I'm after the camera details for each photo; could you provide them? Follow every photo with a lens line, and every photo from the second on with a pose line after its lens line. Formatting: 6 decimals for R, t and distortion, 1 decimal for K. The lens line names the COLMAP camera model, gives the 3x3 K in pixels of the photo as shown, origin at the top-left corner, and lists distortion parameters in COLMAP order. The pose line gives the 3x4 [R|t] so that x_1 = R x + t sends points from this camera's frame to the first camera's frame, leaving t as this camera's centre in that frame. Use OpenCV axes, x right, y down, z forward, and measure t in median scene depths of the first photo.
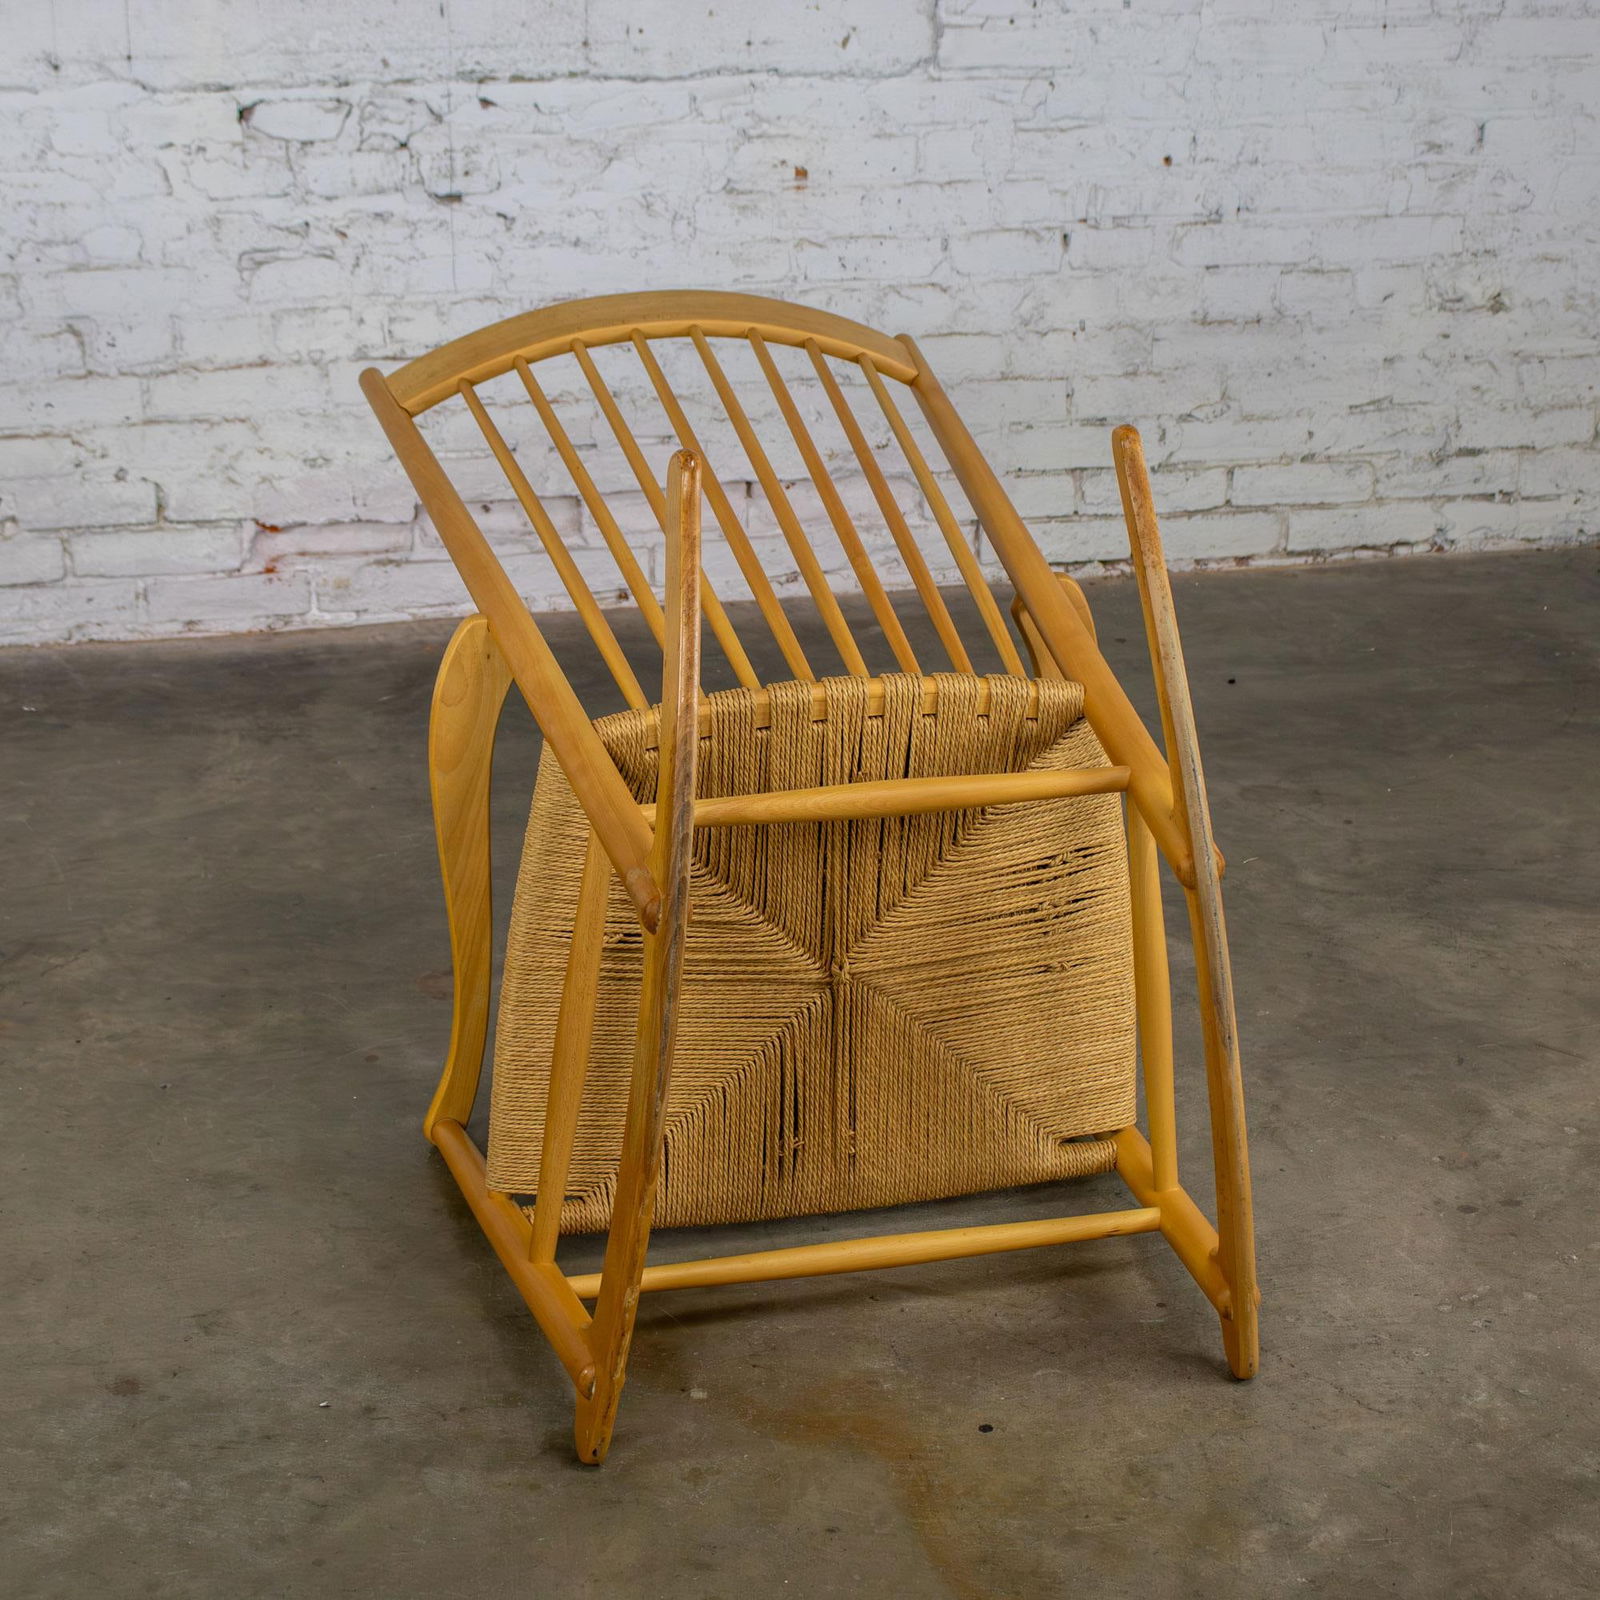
lens RADIAL K [[3212.9, 0, 775.2], [0, 3212.9, 765.4], [0, 0, 1]] dist [-0.095916, 0.212355]
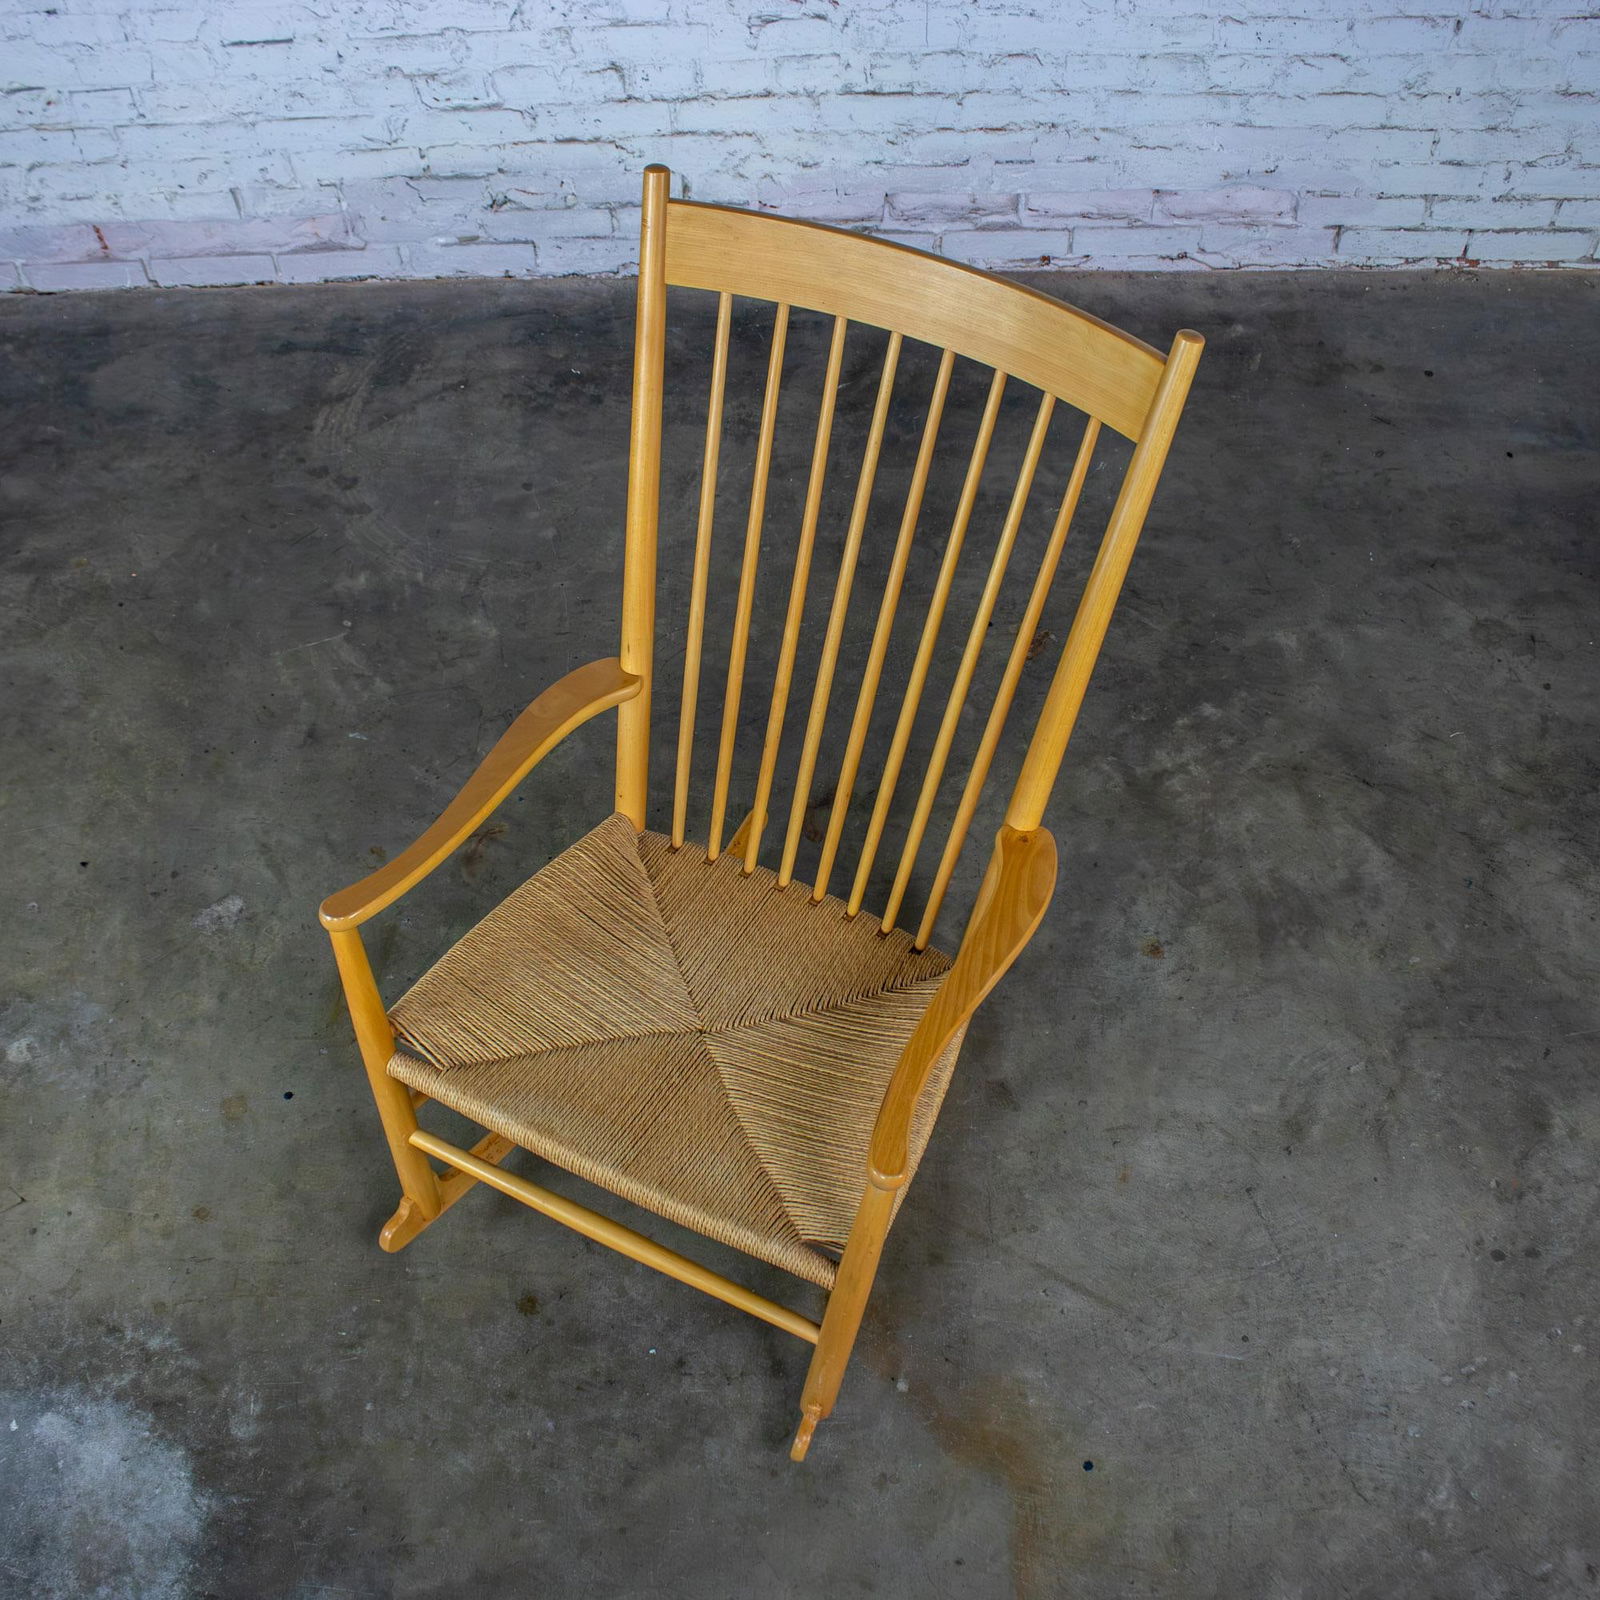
lens RADIAL K [[1970.5, 0, 787.1], [0, 1970.5, 765.7], [0, 0, 1]] dist [-0.146094, 0.103784]
pose [[0.972116, 0.169499, -0.162048, 0.012536], [-0.052763, 0.831422, 0.553131, -0.320132], [0.228486, -0.529158, 0.817182, 0.249910]]
